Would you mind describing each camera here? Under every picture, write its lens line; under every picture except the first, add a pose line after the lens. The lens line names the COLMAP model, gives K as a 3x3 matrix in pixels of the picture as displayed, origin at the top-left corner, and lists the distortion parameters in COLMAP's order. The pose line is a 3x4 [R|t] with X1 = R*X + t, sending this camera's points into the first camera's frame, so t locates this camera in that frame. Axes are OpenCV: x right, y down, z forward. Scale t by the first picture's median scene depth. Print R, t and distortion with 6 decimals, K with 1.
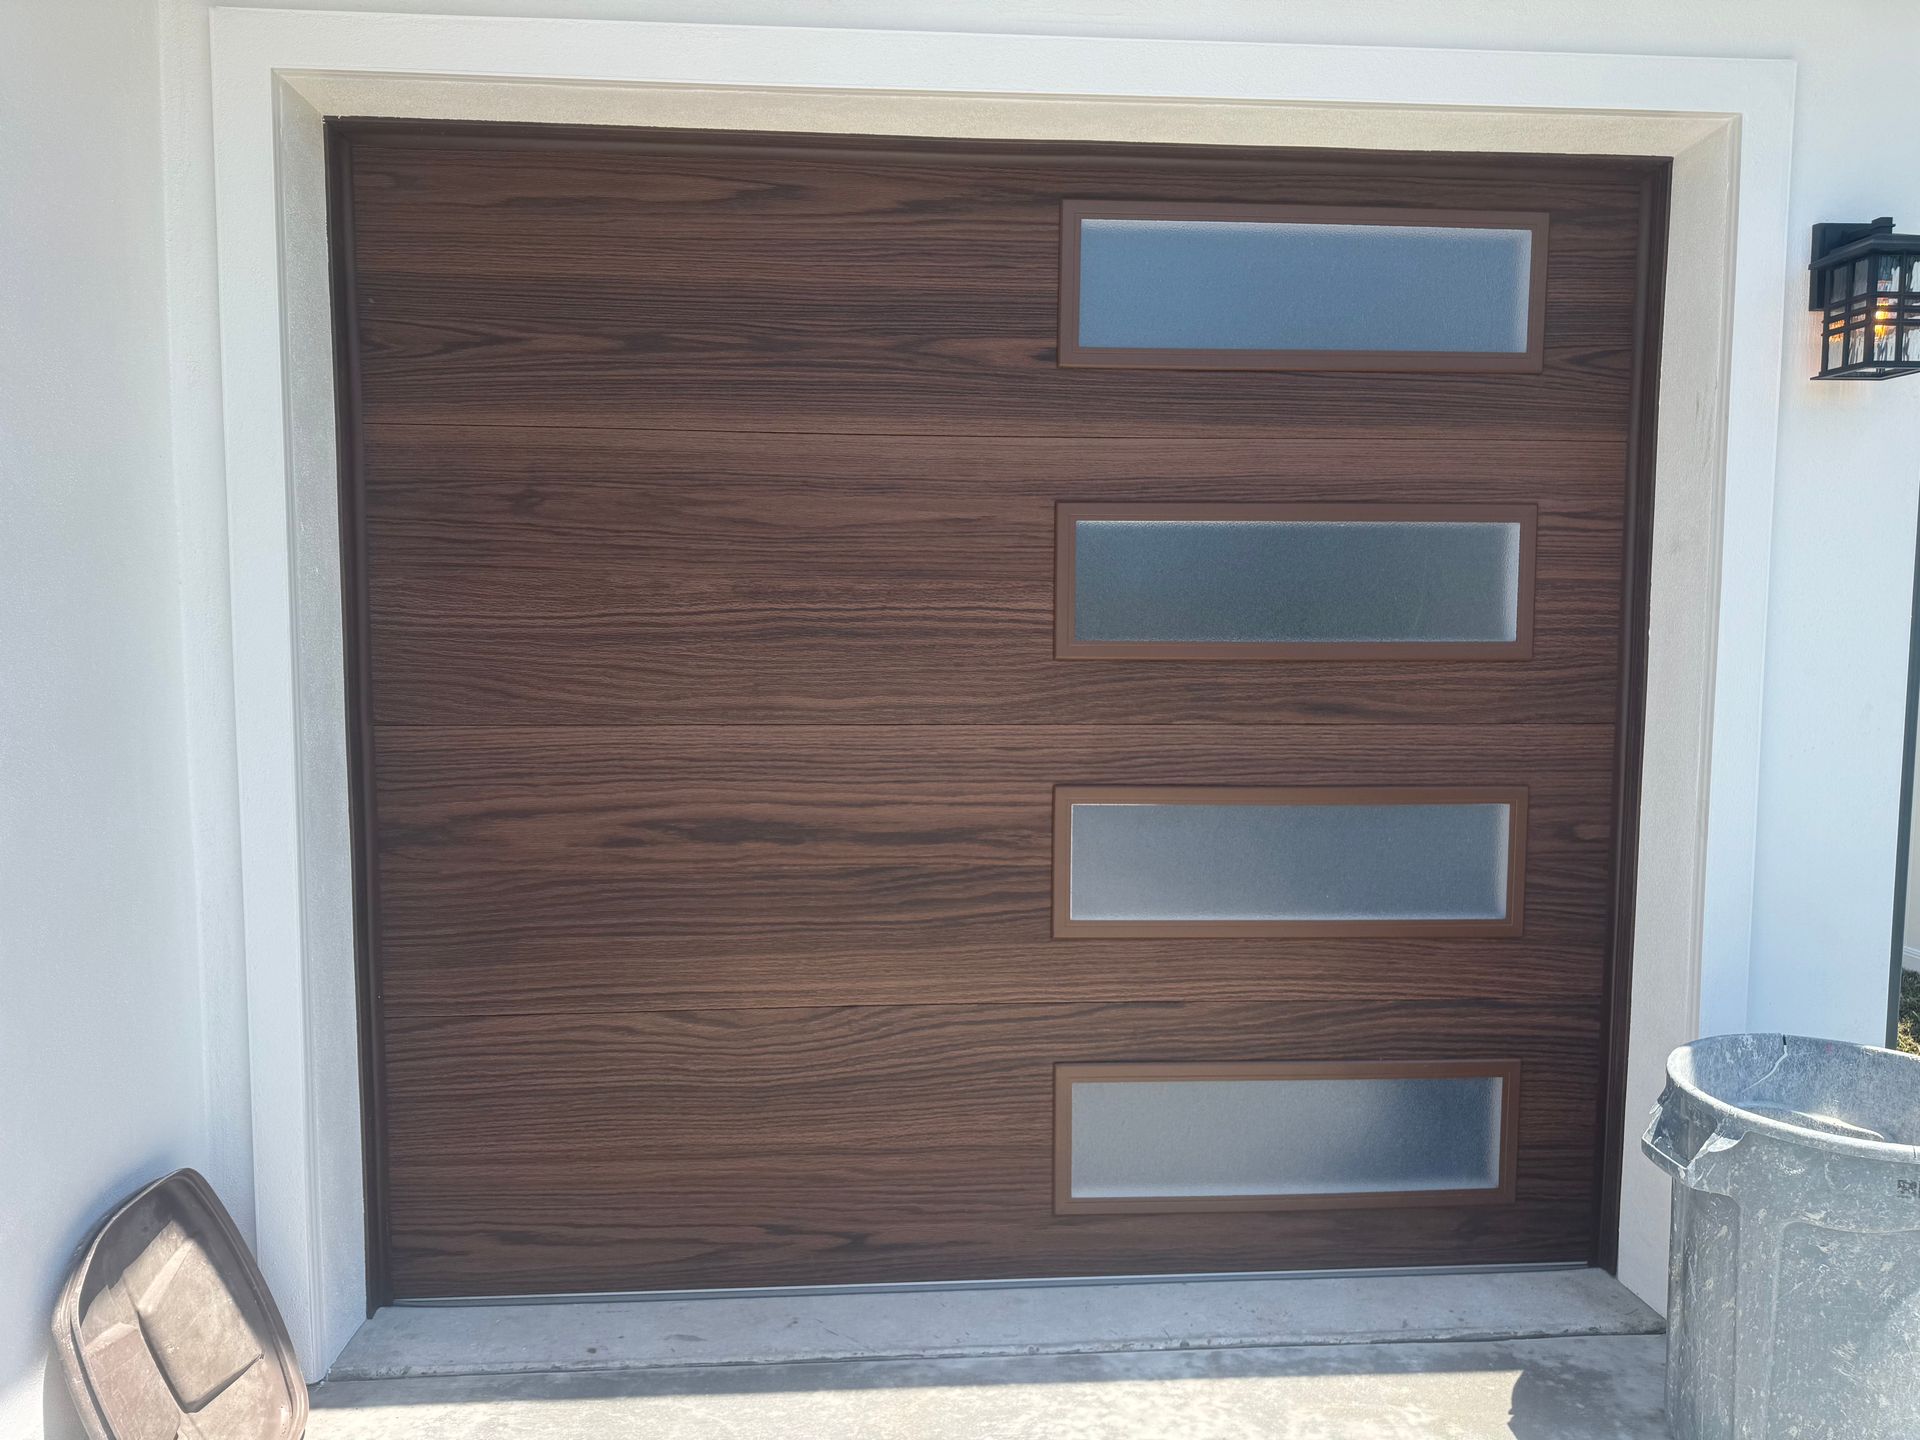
lens RADIAL K [[1357.5, 0, 959.5], [0, 1357.5, 724.5], [0, 0, 1]] dist [0.032464, -0.024582]
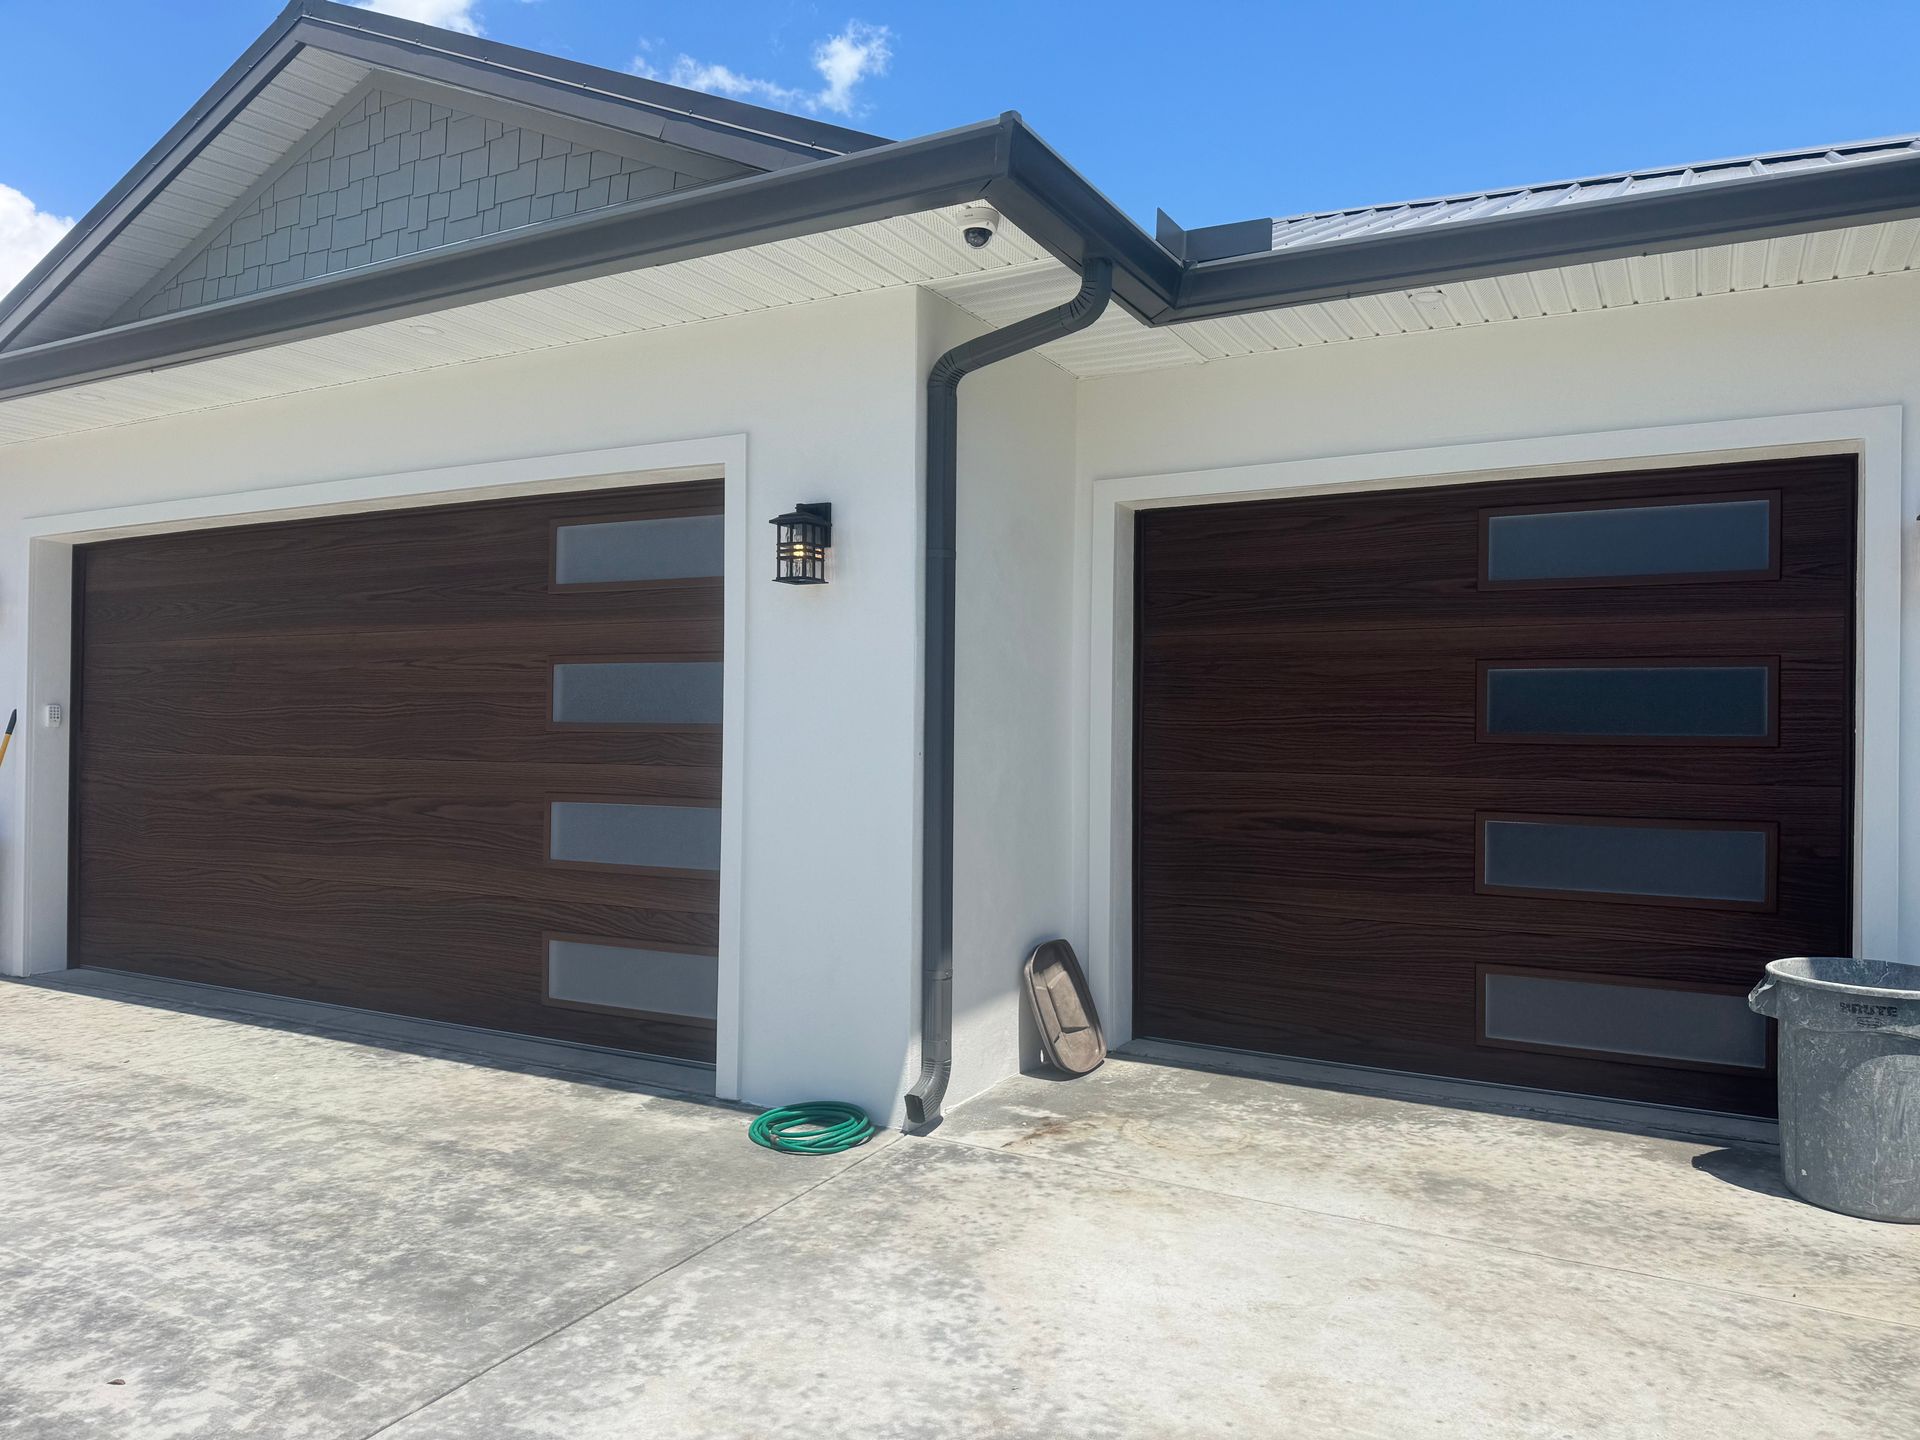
lens RADIAL K [[1357.5, 0, 958.2], [0, 1357.5, 721.6], [0, 0, 1]] dist [0.032464, -0.024582]
pose [[0.839786, -0.000154, -0.542918, 0.504967], [-0.051424, 0.995481, -0.079826, 0.112472], [0.540477, 0.094956, 0.835983, -0.994607]]
